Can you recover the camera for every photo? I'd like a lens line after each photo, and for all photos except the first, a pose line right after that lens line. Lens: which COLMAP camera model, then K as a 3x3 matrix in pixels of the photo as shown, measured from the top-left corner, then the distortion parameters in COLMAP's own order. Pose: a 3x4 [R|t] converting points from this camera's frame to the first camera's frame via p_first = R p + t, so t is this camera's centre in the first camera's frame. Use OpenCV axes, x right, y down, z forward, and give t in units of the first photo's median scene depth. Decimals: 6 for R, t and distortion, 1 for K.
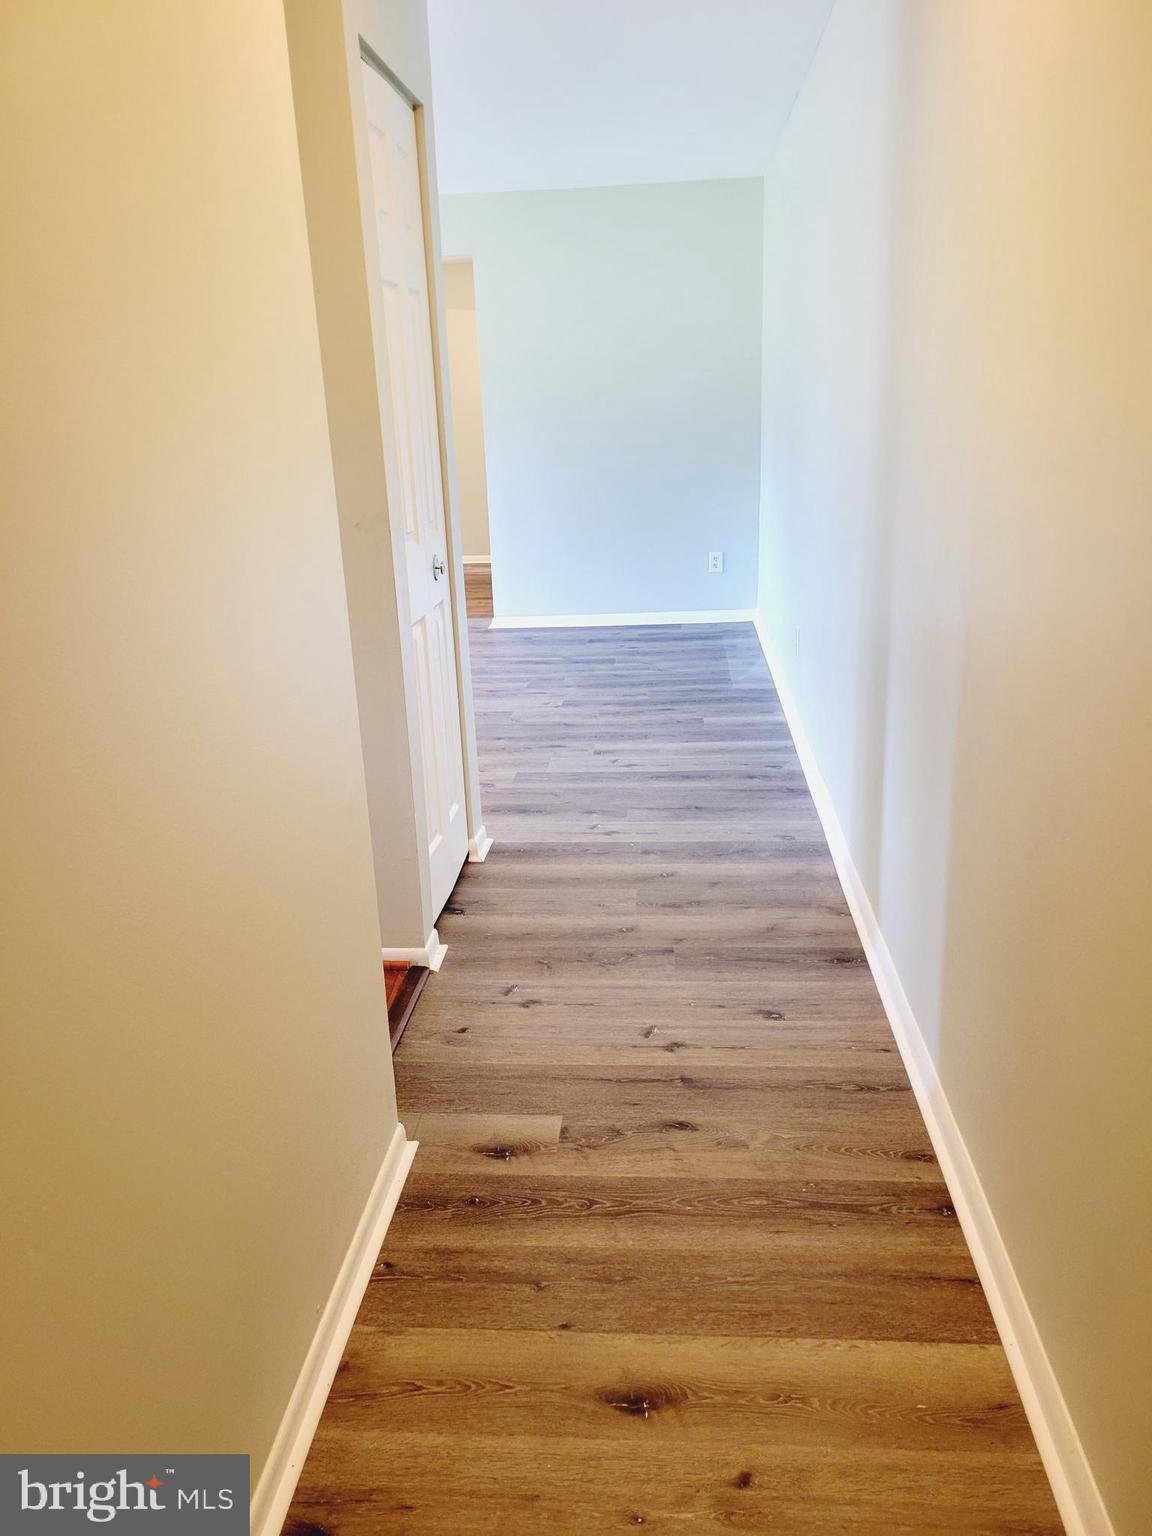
lens RADIAL K [[1138.3, 0, 577.2], [0, 1138.3, 766.8], [0, 0, 1]] dist [-0.001711, -0.000043]
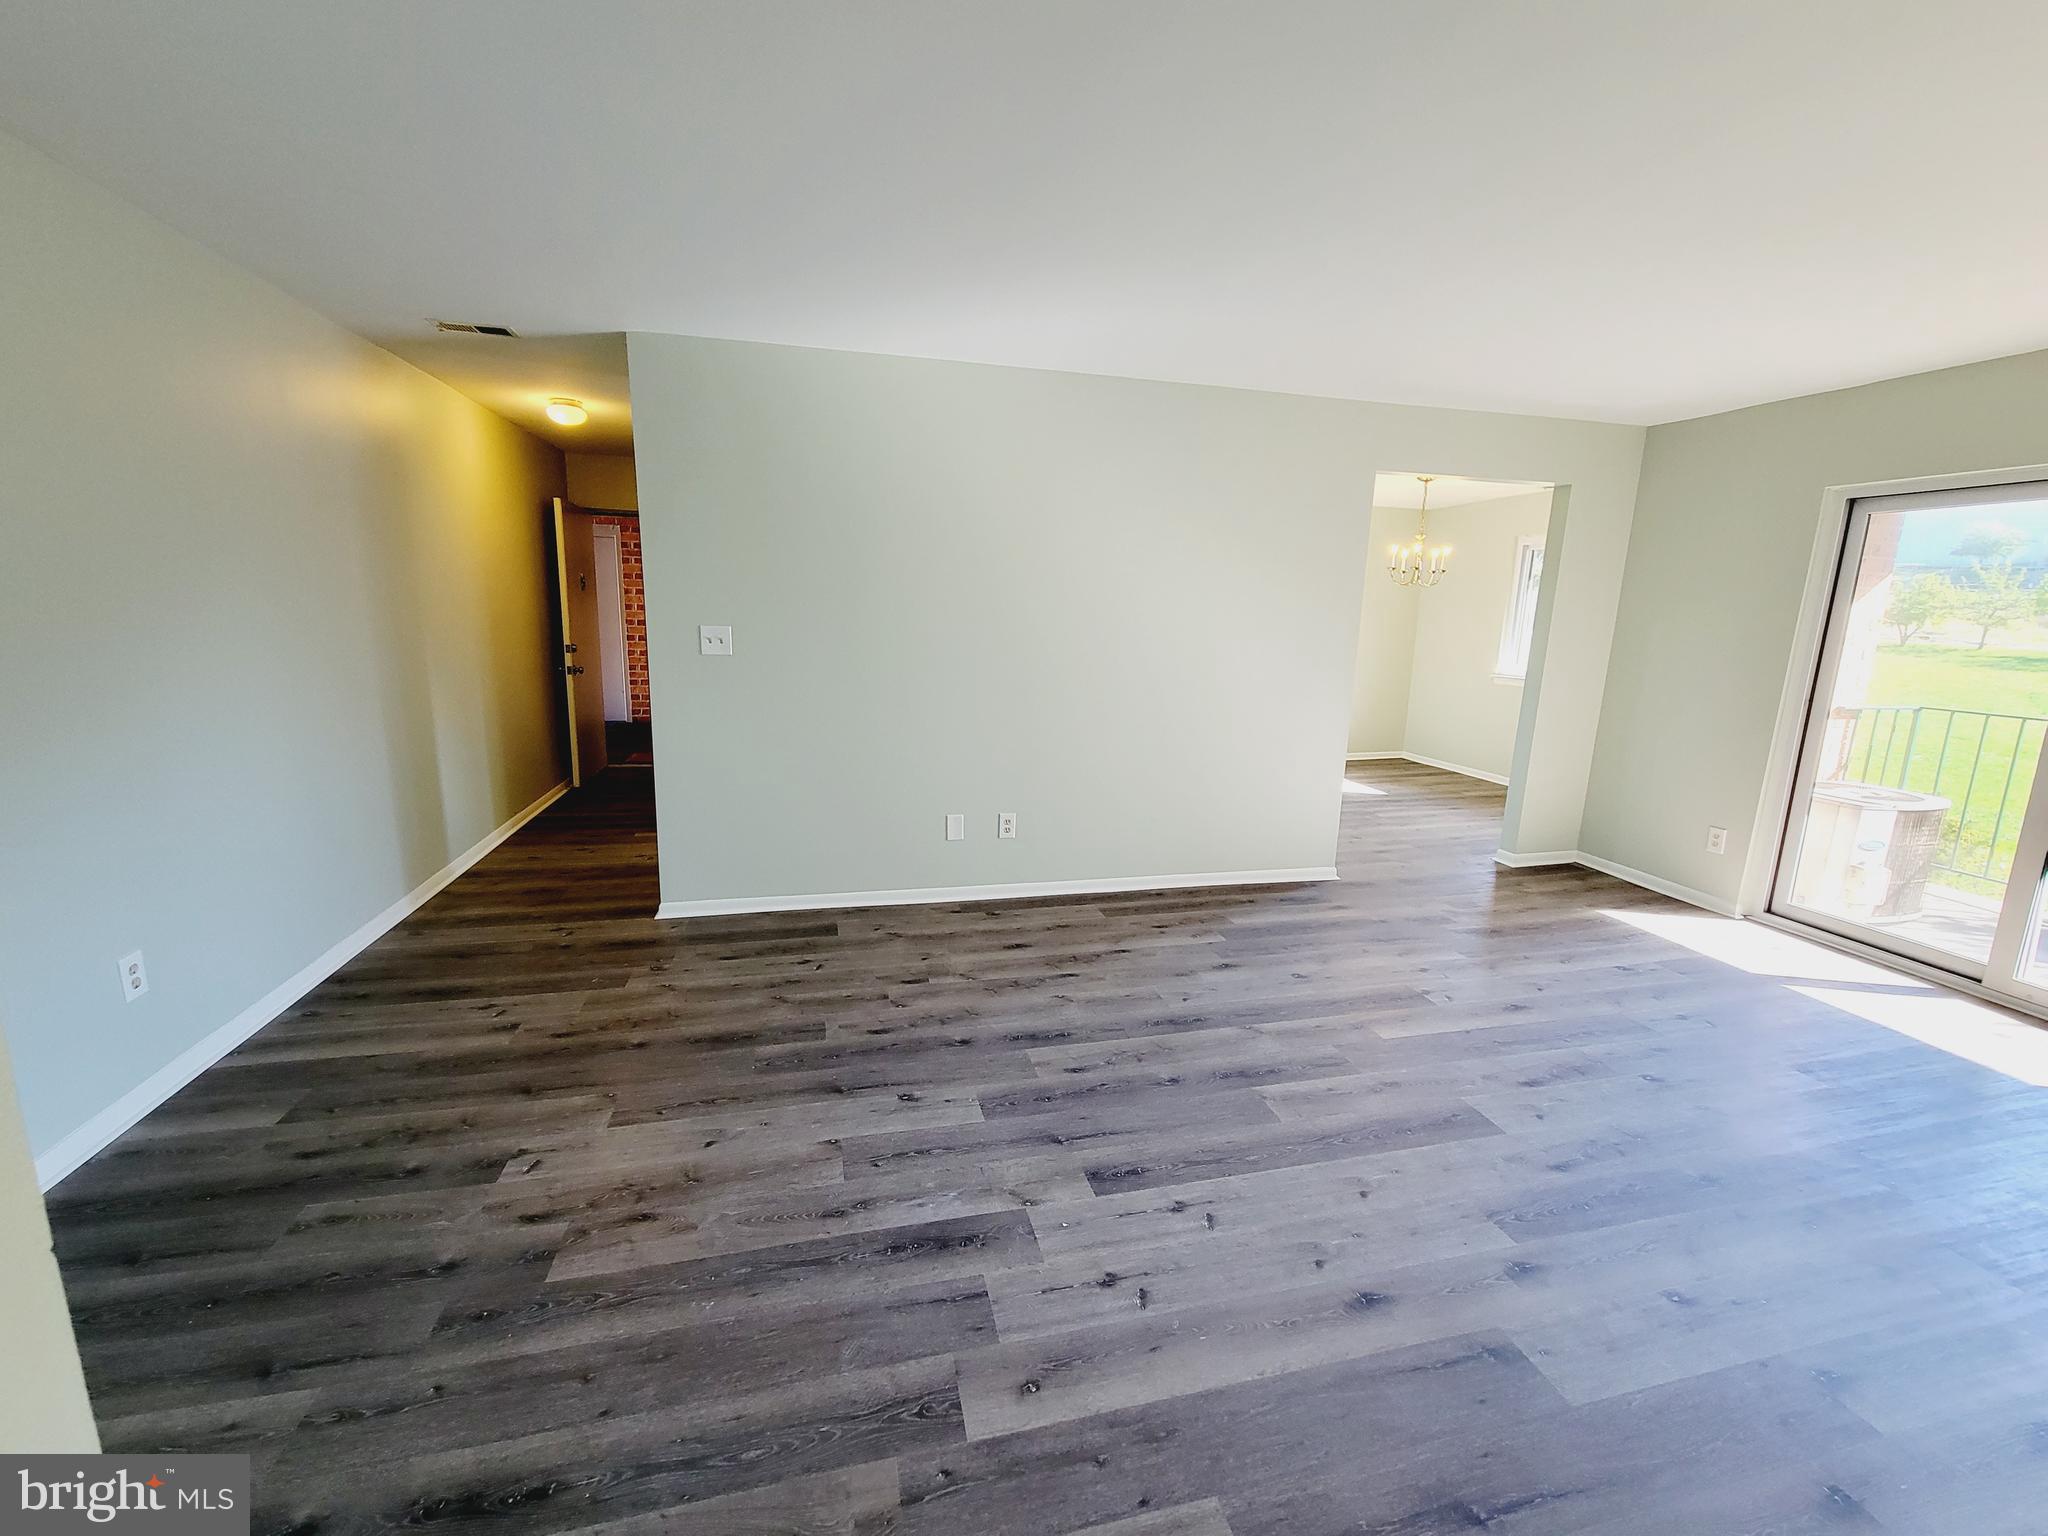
lens RADIAL K [[844.7, 0, 1045.3], [0, 844.7, 776.2], [0, 0, 1]] dist [0.003072, -0.001012]
pose [[-0.942444, 0.079093, -0.324874, -0.164507], [-0.091987, 0.872795, 0.479340, -0.511572], [0.321461, 0.481636, -0.815285, 1.548127]]
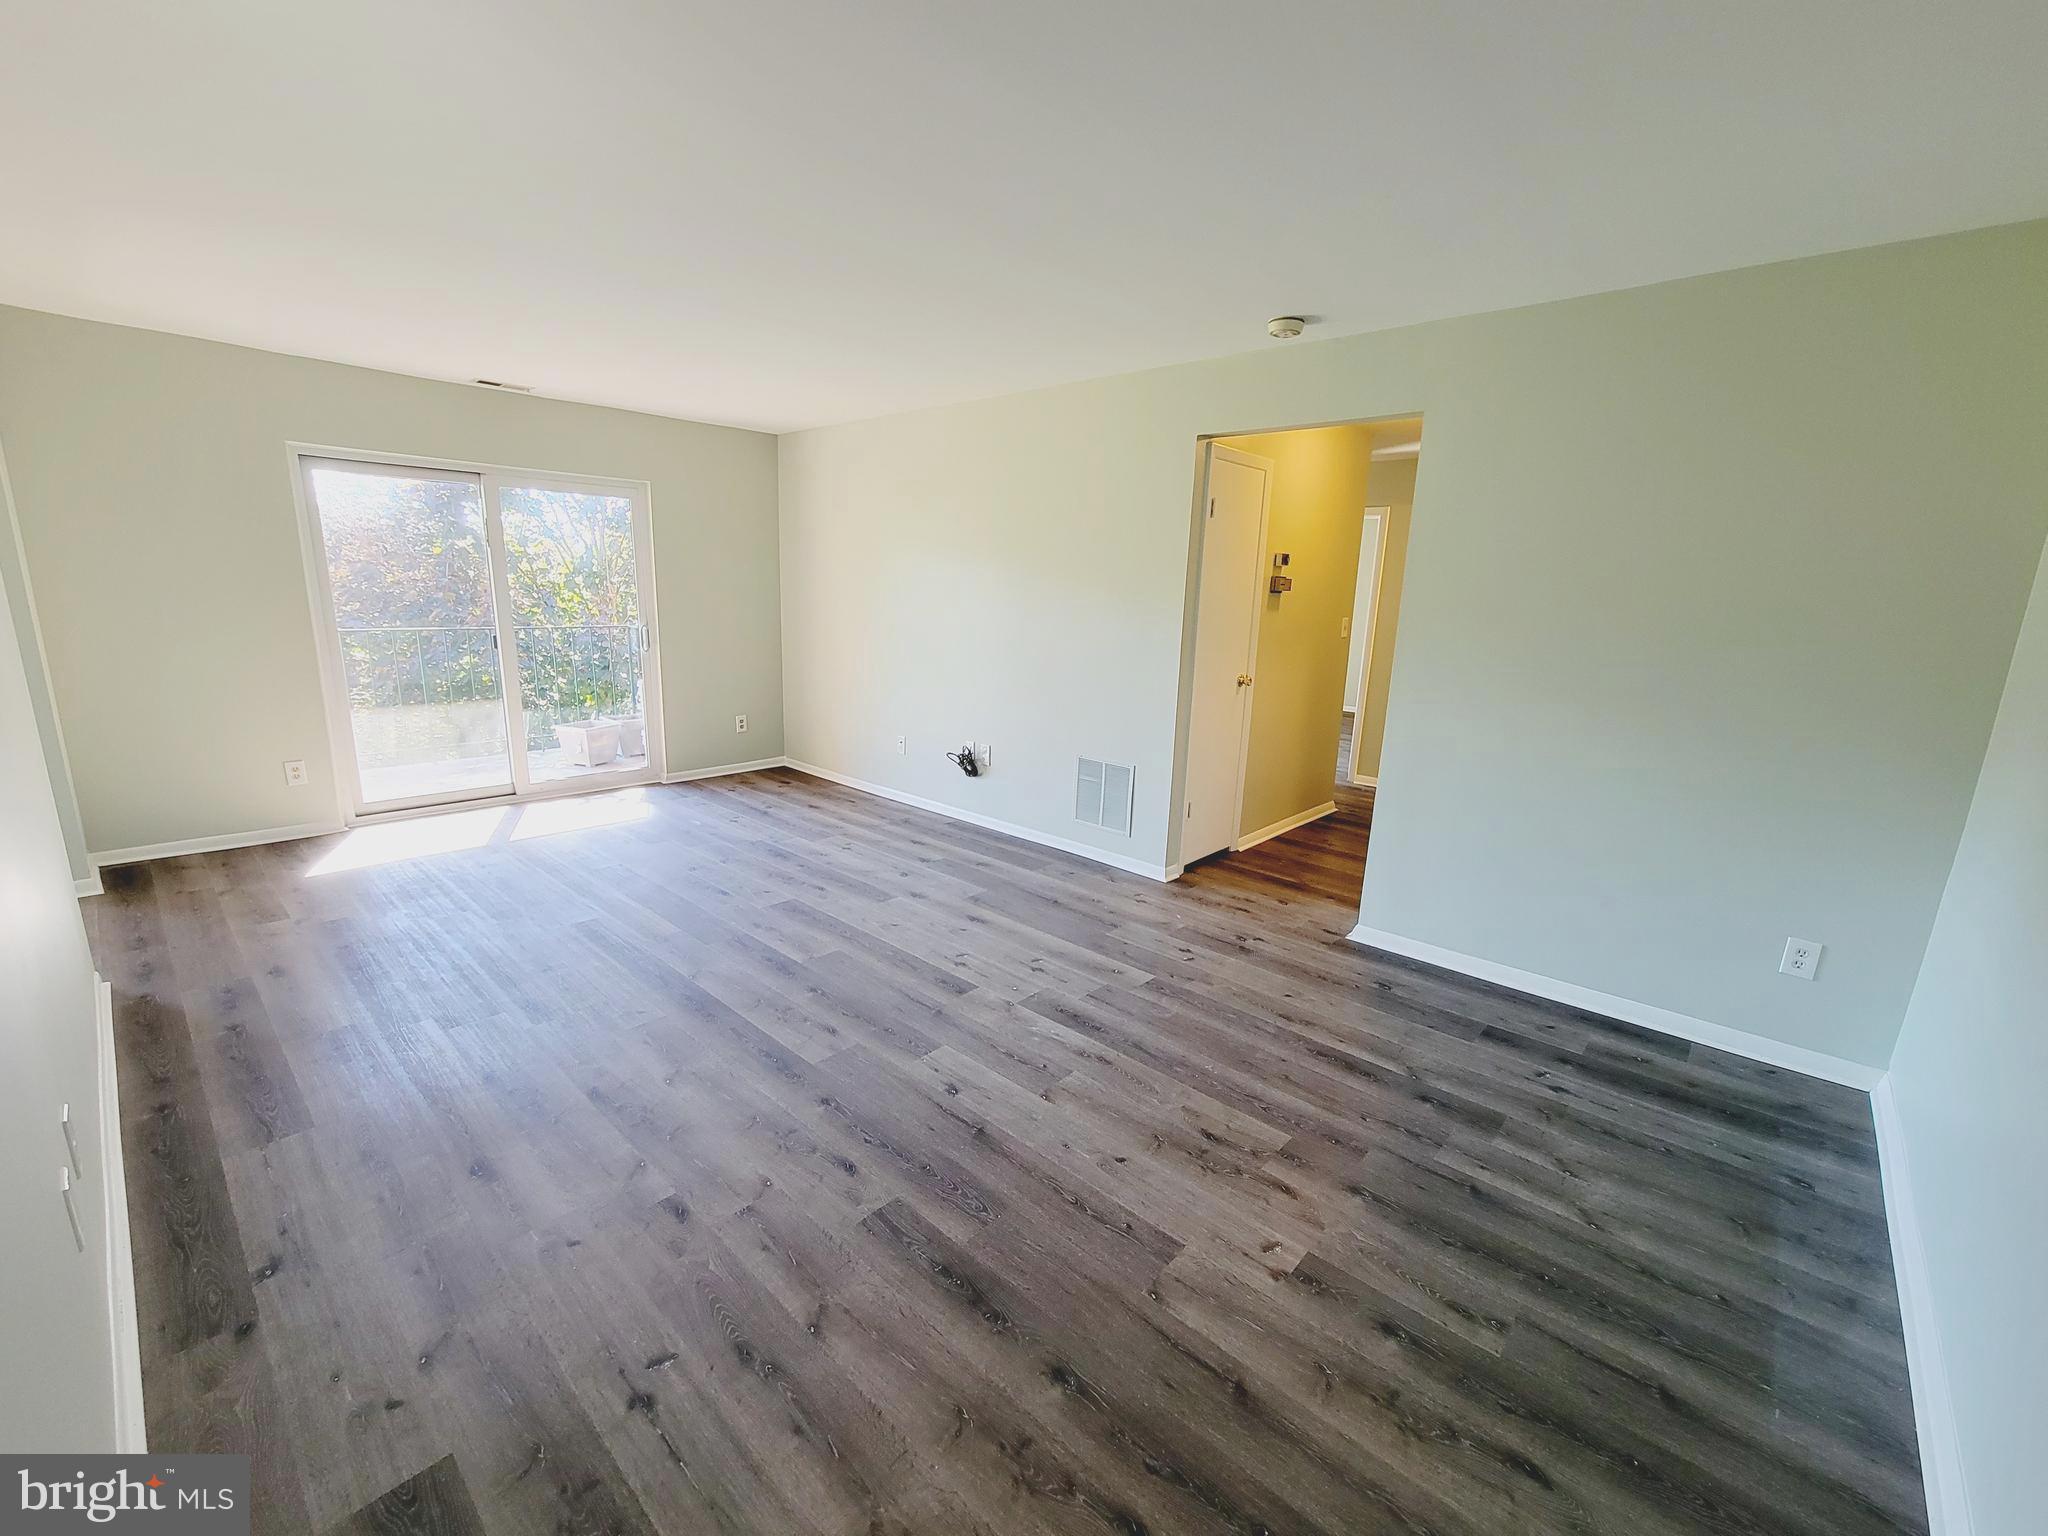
lens RADIAL K [[844.7, 0, 1025.6], [0, 844.7, 767.5], [0, 0, 1]] dist [0.003072, -0.001012]
pose [[0.793712, 0.190807, -0.577594, 0.071938], [-0.245076, 0.969363, -0.016549, -0.262378], [0.556740, 0.154689, 0.816157, 0.719146]]
